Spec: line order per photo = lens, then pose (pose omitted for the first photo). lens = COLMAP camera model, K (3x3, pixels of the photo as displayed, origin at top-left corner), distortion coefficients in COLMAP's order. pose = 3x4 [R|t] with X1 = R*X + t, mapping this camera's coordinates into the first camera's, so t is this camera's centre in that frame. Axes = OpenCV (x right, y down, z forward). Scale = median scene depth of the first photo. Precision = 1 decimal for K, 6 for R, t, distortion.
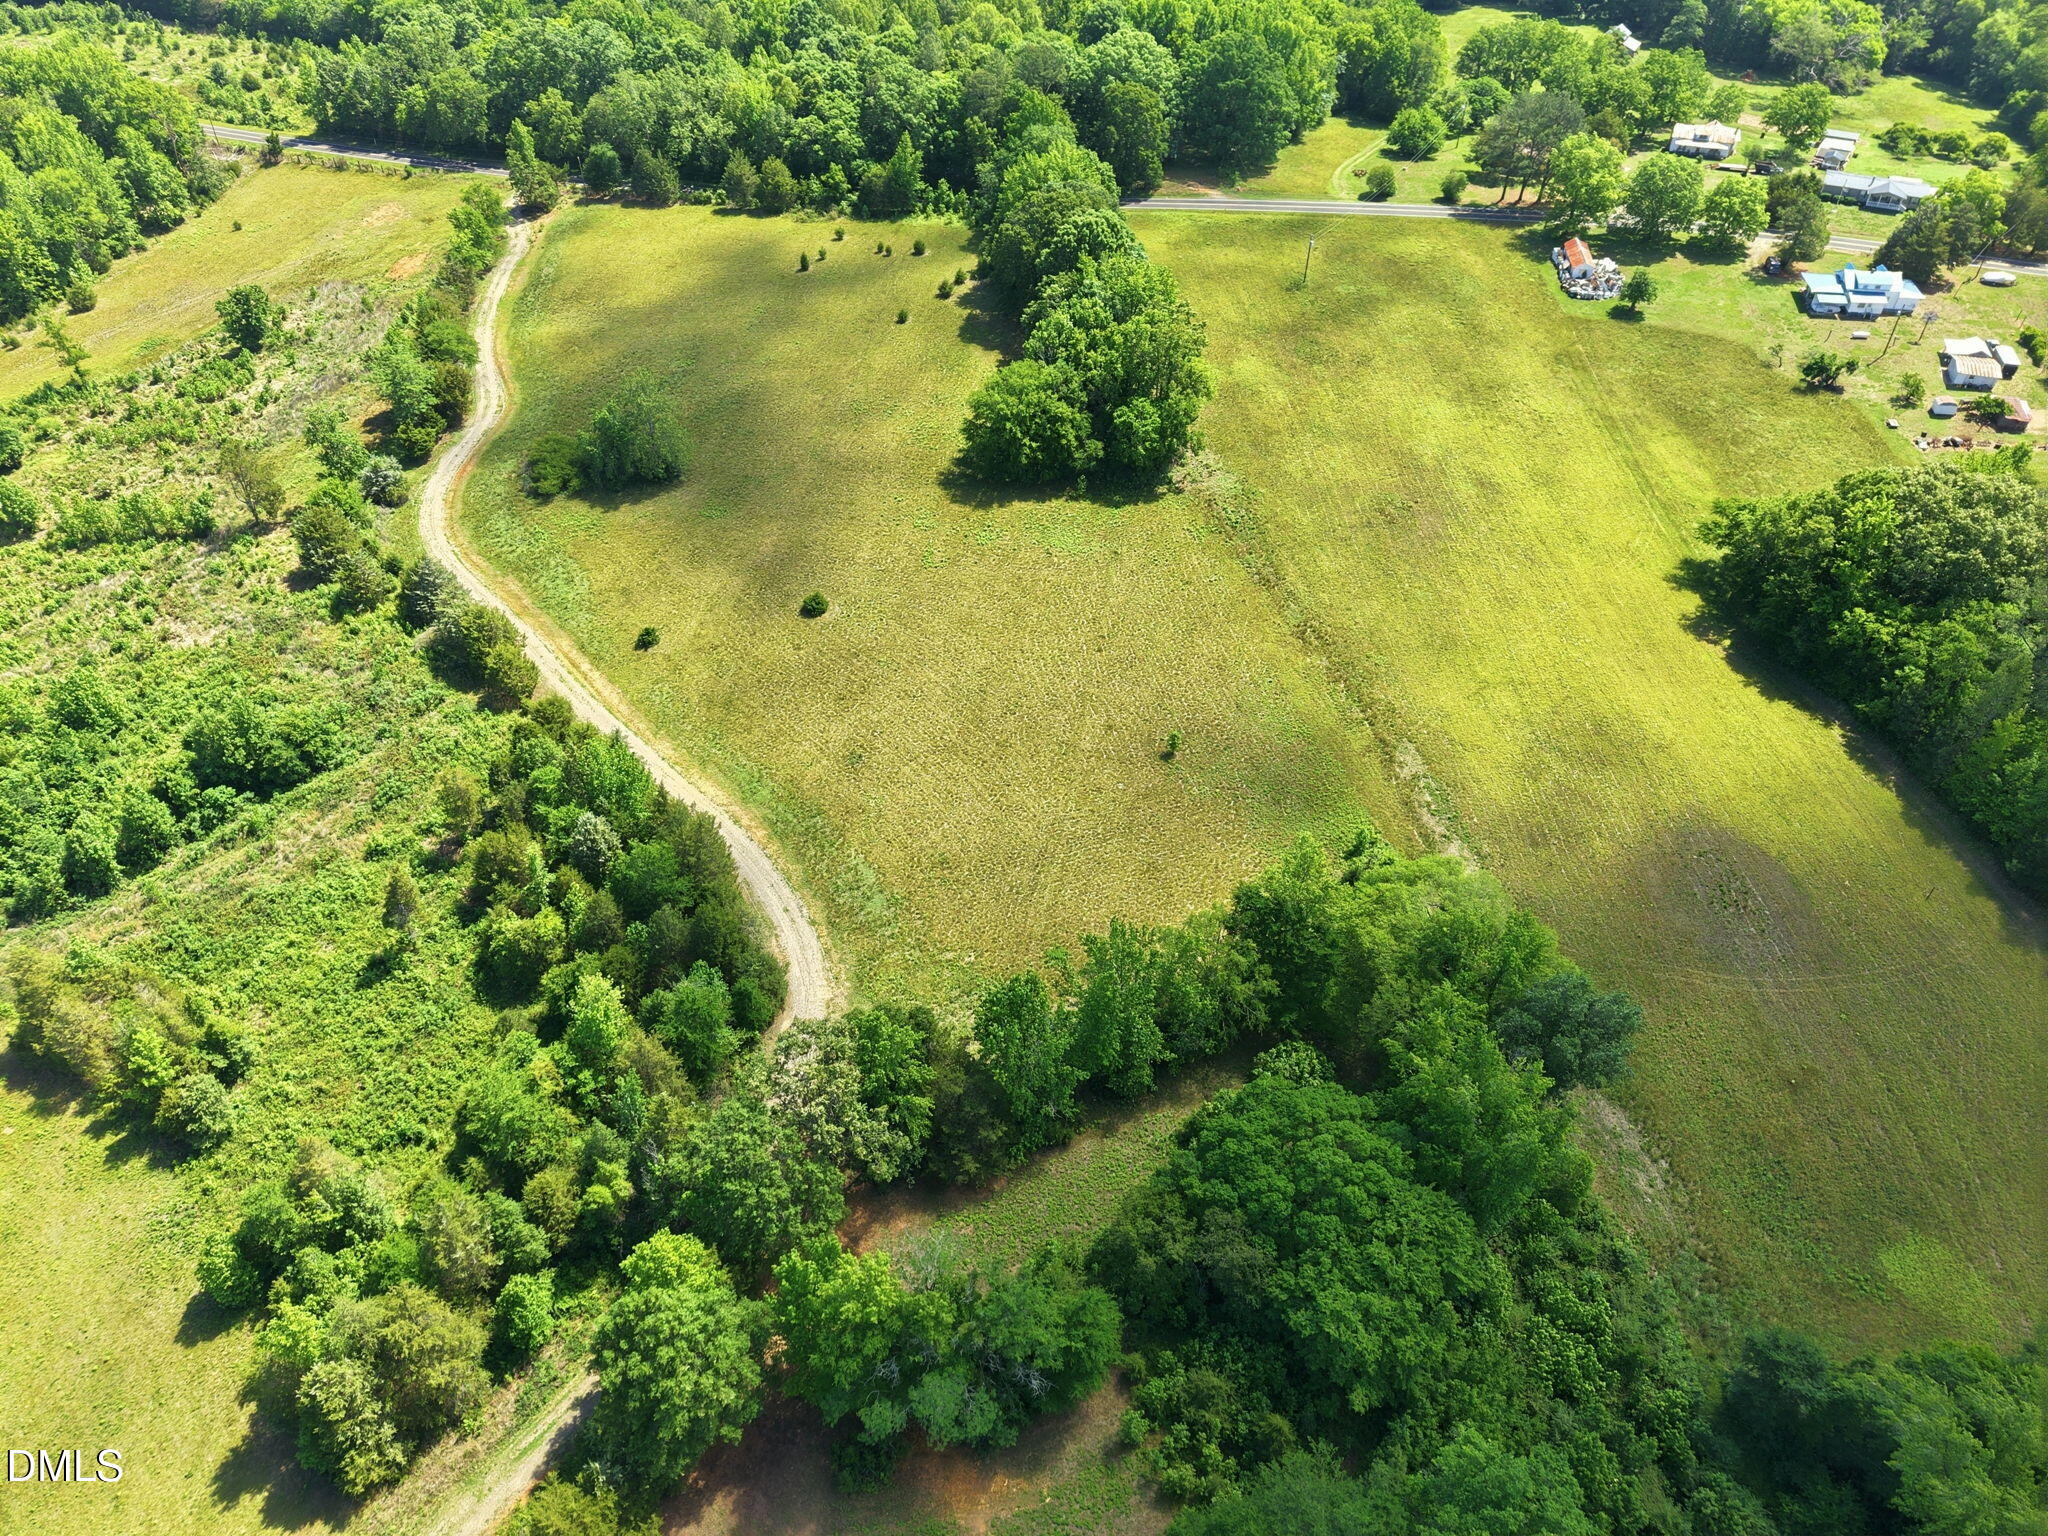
lens RADIAL K [[1357.1, 0, 1011.7], [0, 1357.1, 786.8], [0, 0, 1]] dist [0.024951, -0.020529]
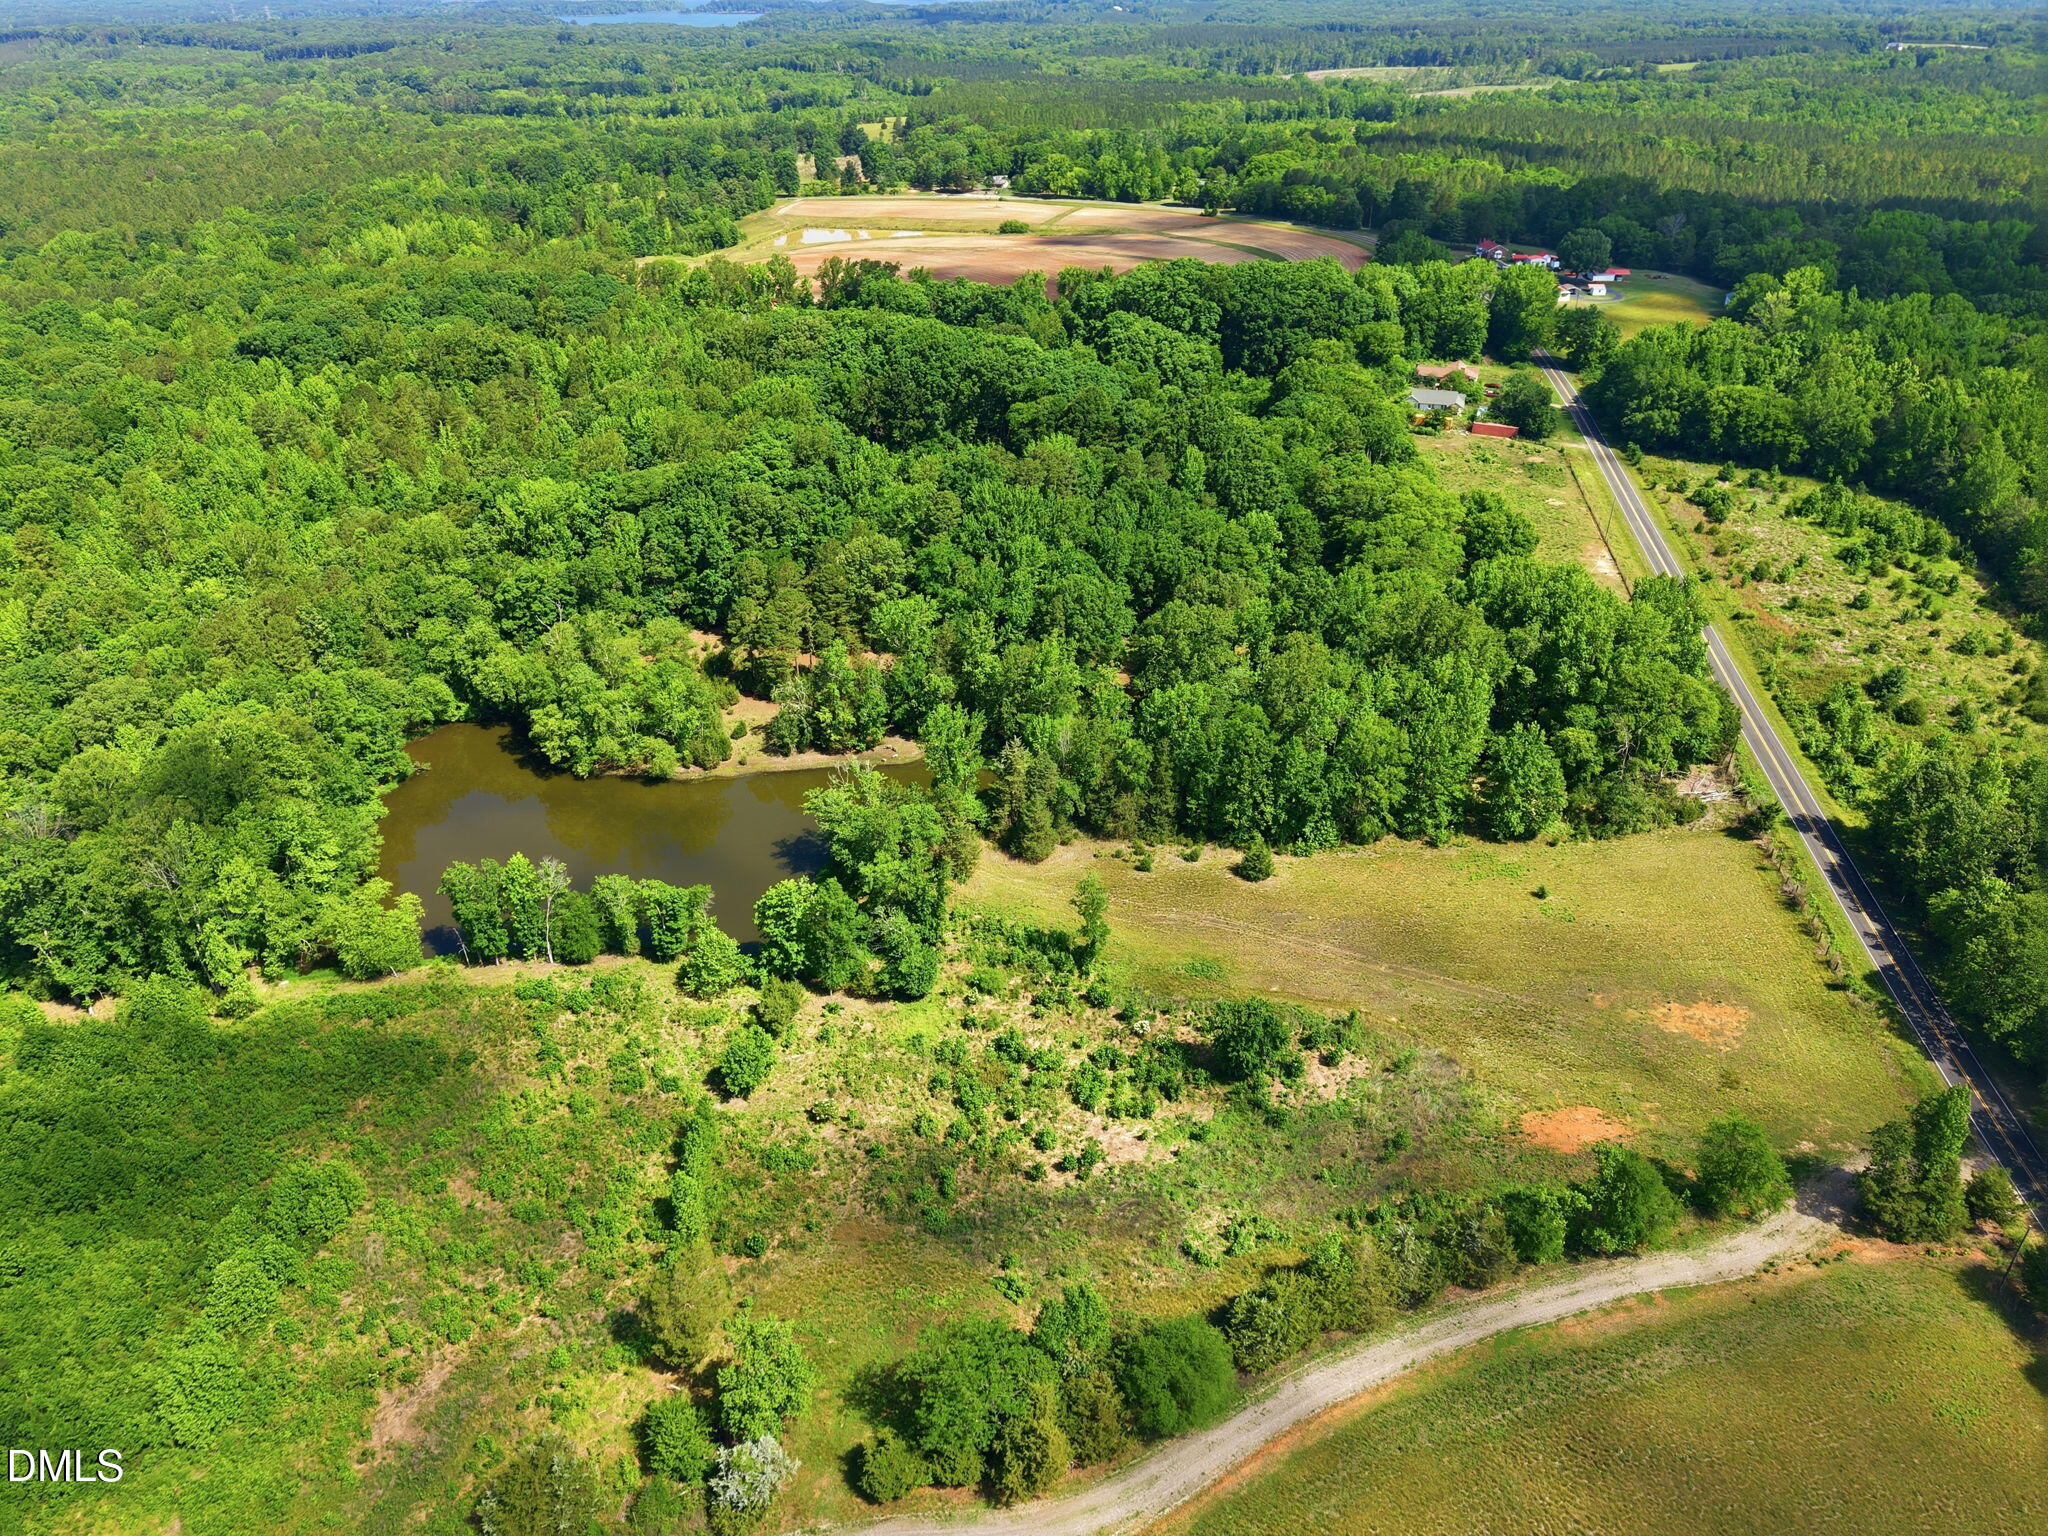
lens RADIAL K [[1384.3, 0, 998.1], [0, 1384.3, 768.1], [0, 0, 1]] dist [-0.001486, 0.000022]
pose [[0.194187, 0.502981, -0.842201, -0.075311], [-0.669372, 0.695549, 0.261060, -0.465138], [0.717100, 0.513051, 0.471748, 0.466519]]
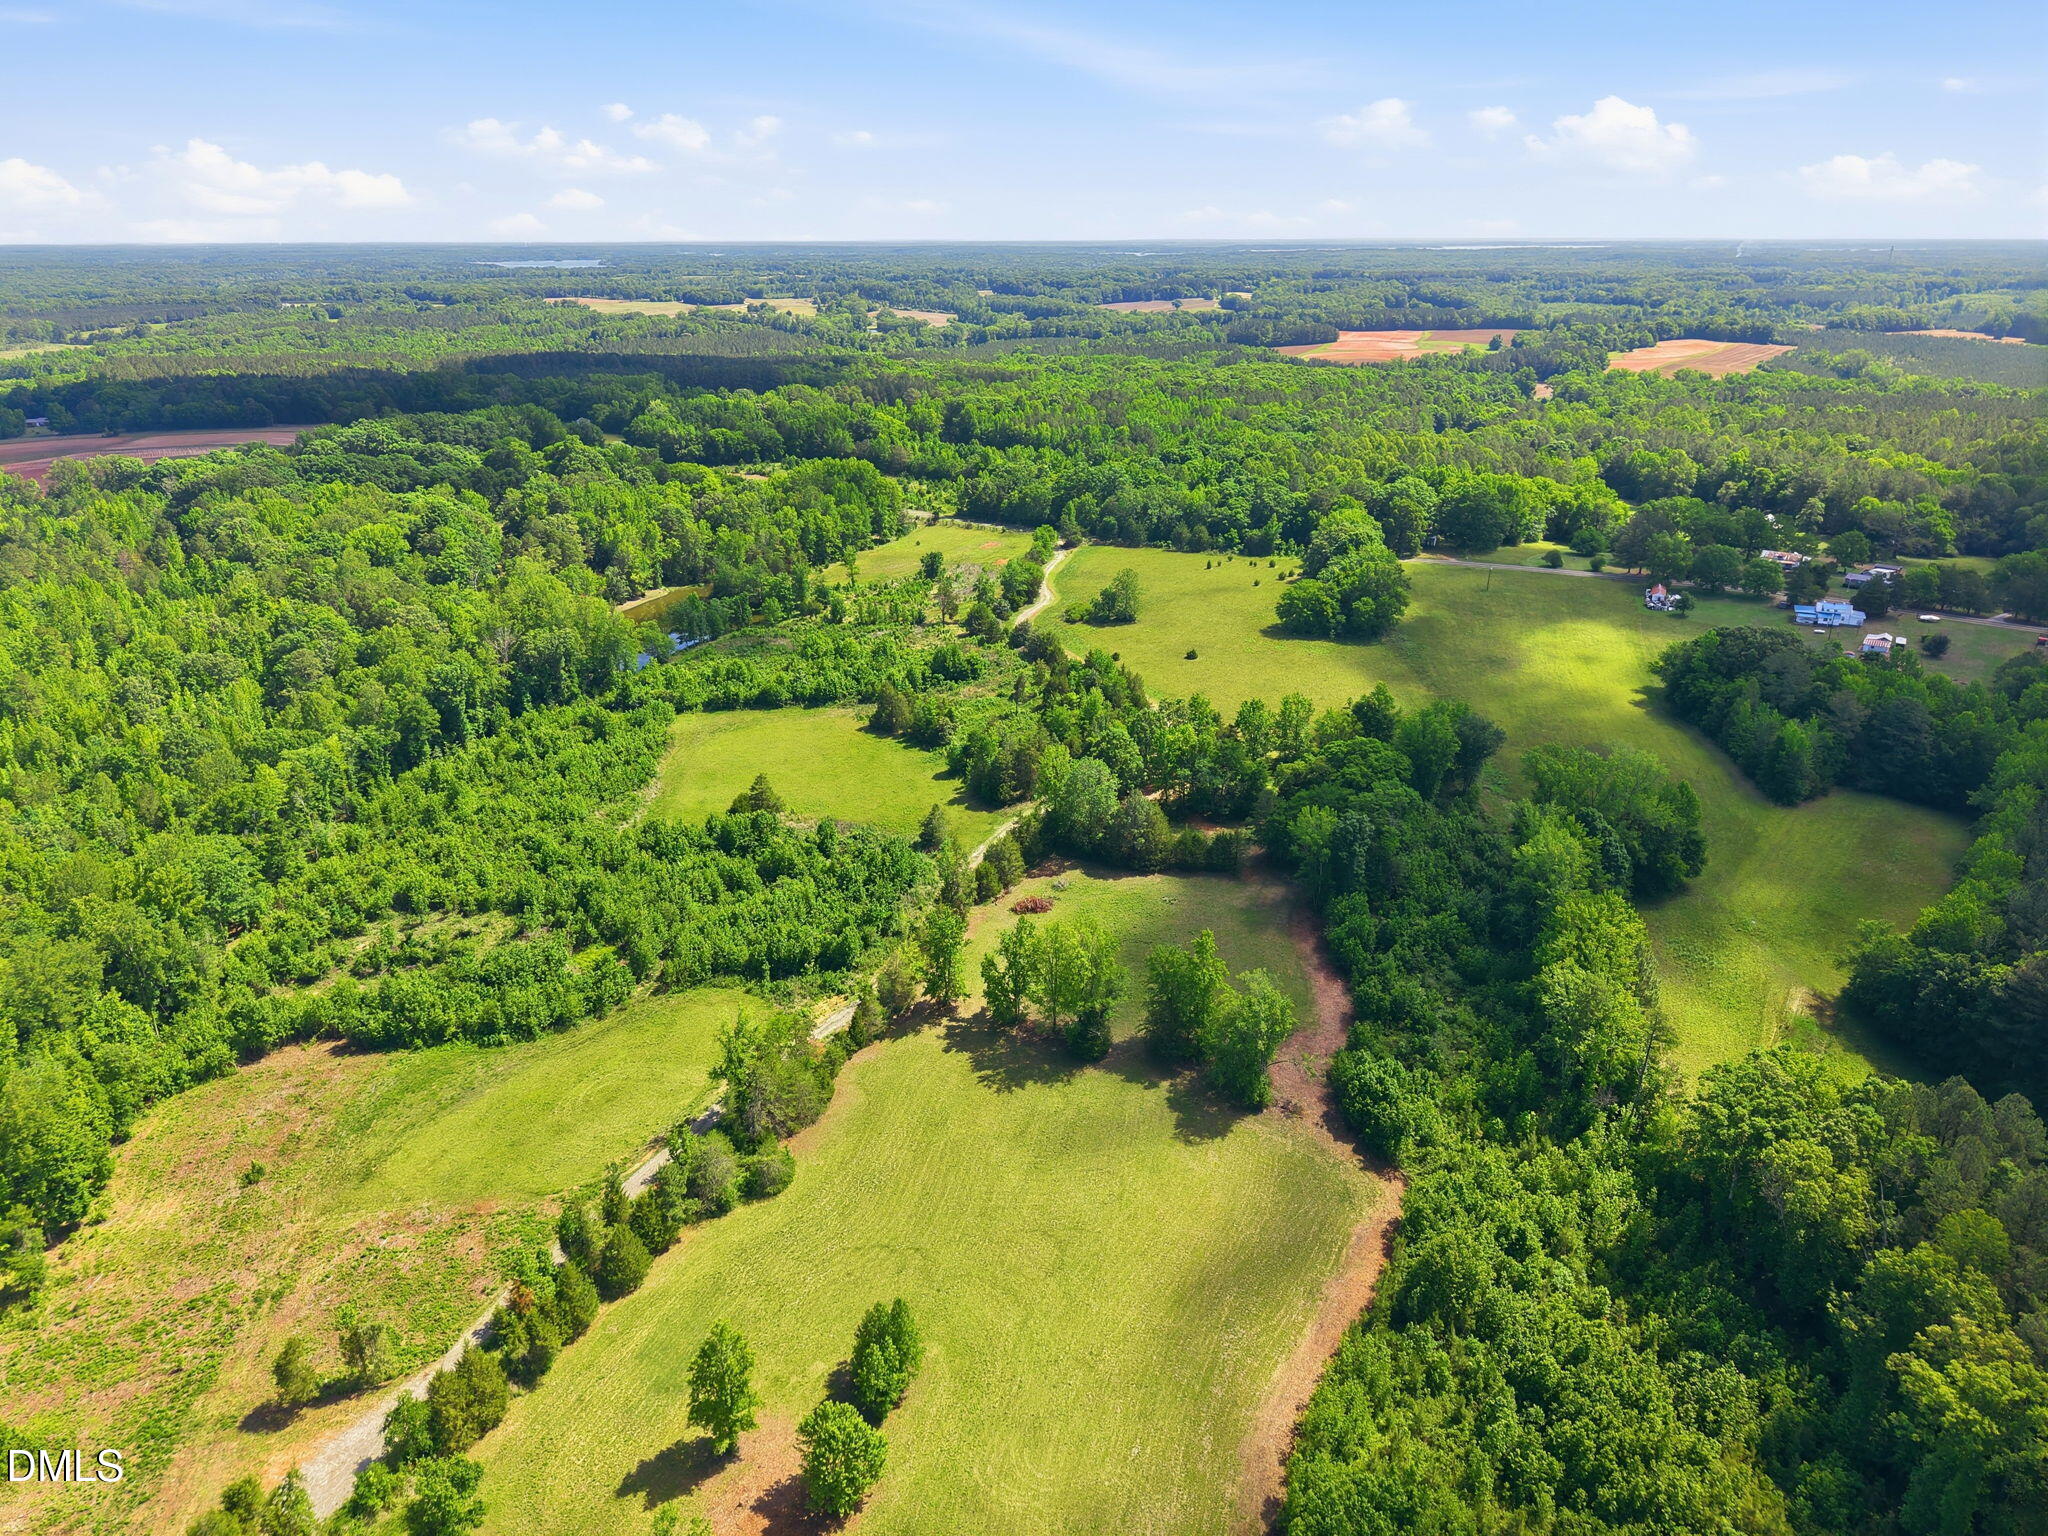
lens RADIAL K [[1371.6, 0, 1003.8], [0, 1371.6, 780.9], [0, 0, 1]] dist [0.022161, -0.037149]
pose [[0.954841, 0.108624, -0.276549, 0.122080], [-0.201590, 0.920606, -0.334435, 0.532198], [0.218265, 0.375081, 0.900930, -0.602138]]
